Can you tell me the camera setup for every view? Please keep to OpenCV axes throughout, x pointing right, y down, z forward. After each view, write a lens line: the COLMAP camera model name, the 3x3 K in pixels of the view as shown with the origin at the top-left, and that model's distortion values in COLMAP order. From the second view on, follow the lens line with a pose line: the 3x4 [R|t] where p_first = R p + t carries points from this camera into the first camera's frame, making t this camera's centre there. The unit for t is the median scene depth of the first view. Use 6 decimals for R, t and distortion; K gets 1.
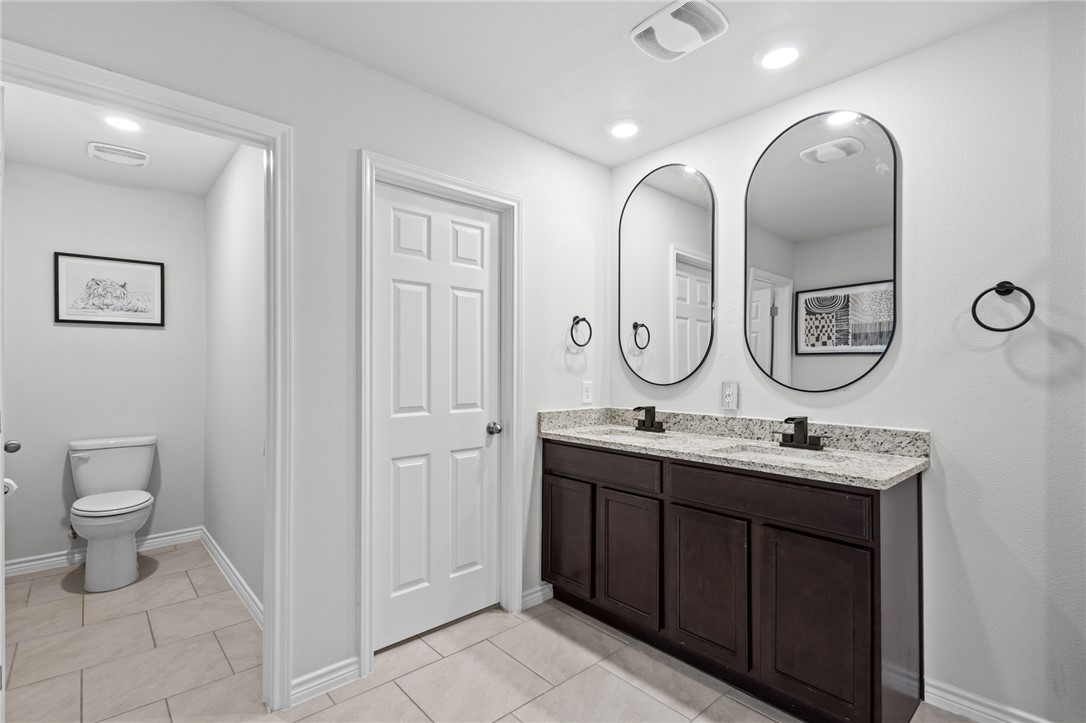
lens RADIAL K [[509.1, 0, 573.7], [0, 509.1, 382.2], [0, 0, 1]] dist [0.004268, -0.000454]
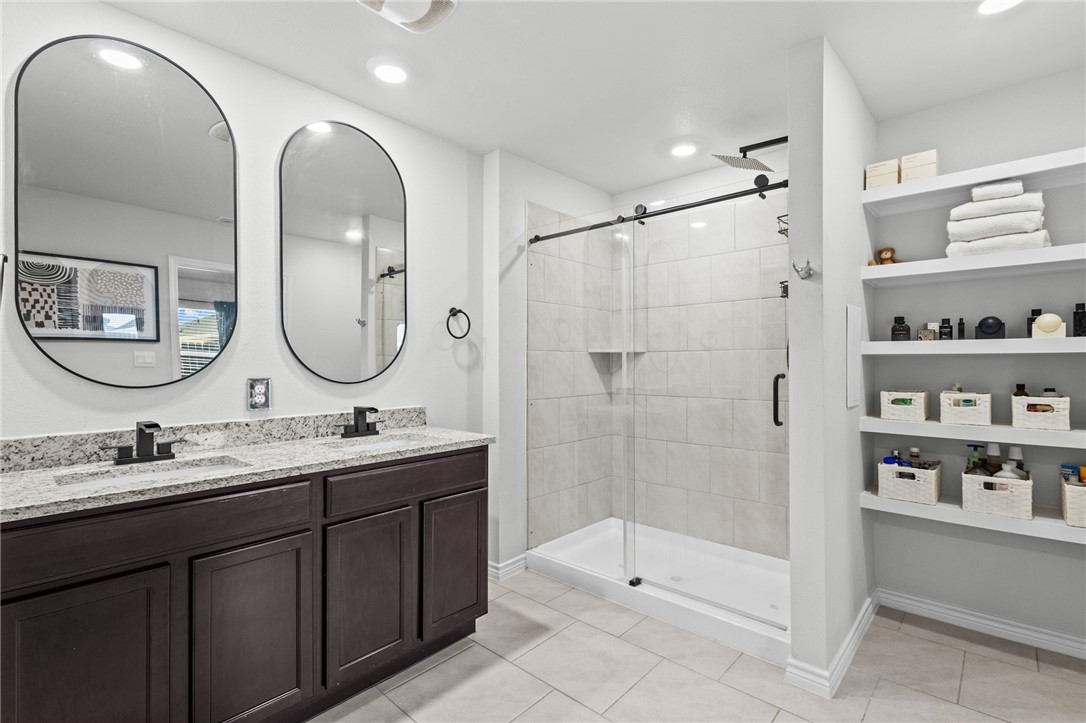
lens RADIAL K [[509.1, 0, 544.9], [0, 509.1, 354.2], [0, 0, 1]] dist [0.004268, -0.000454]
pose [[-0.063859, 0.004186, 0.997950, -0.578189], [0.021228, 0.999771, -0.002835, -0.028104], [-0.997733, 0.021003, -0.063933, 0.601360]]
